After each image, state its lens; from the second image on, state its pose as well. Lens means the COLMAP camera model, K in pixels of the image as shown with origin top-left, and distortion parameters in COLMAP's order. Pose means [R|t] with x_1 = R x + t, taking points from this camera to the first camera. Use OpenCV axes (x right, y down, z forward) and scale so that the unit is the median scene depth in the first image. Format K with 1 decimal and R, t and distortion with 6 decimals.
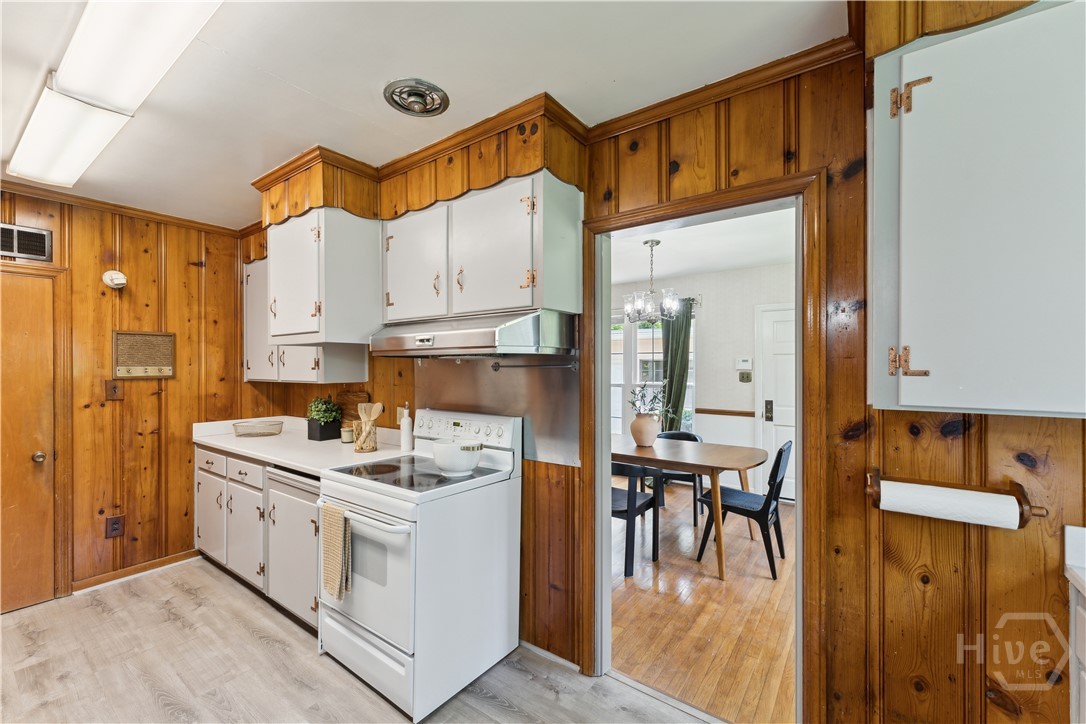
lens RADIAL K [[445.3, 0, 550.2], [0, 445.3, 366.0], [0, 0, 1]] dist [-0.002683, -0.000227]
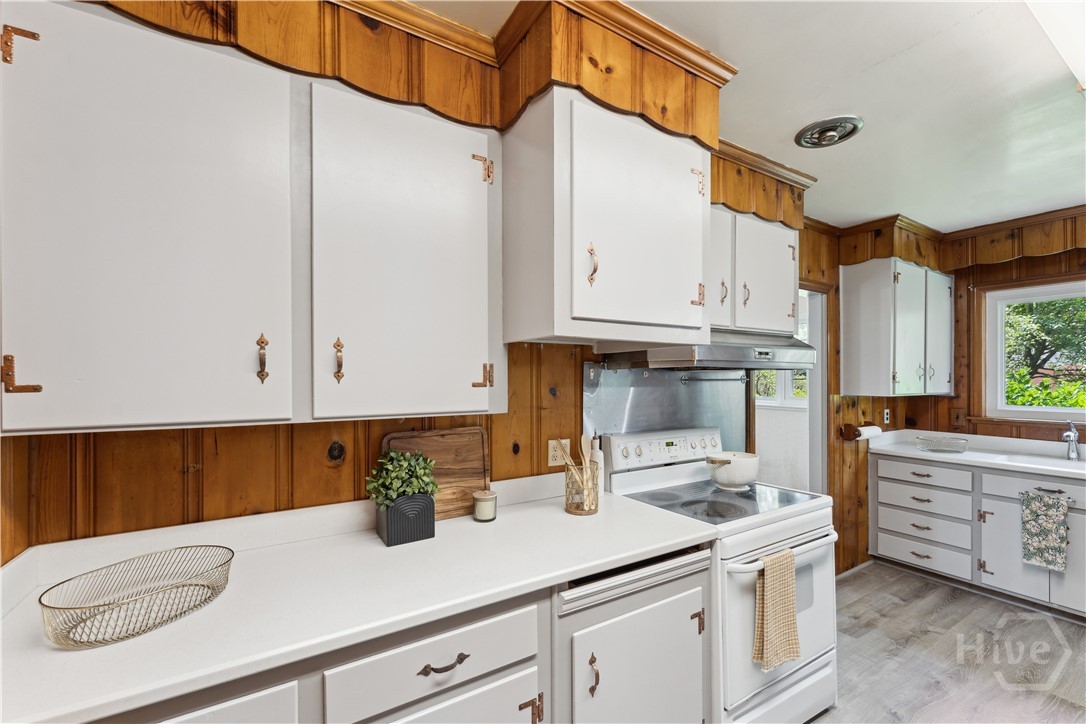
lens RADIAL K [[445.3, 0, 548.4], [0, 445.3, 377.2], [0, 0, 1]] dist [-0.002683, -0.000227]
pose [[0.391430, 0.001879, 0.920206, -1.332189], [-0.002254, 0.999997, -0.001084, -0.003060], [-0.920205, -0.001650, 0.391433, 1.025588]]
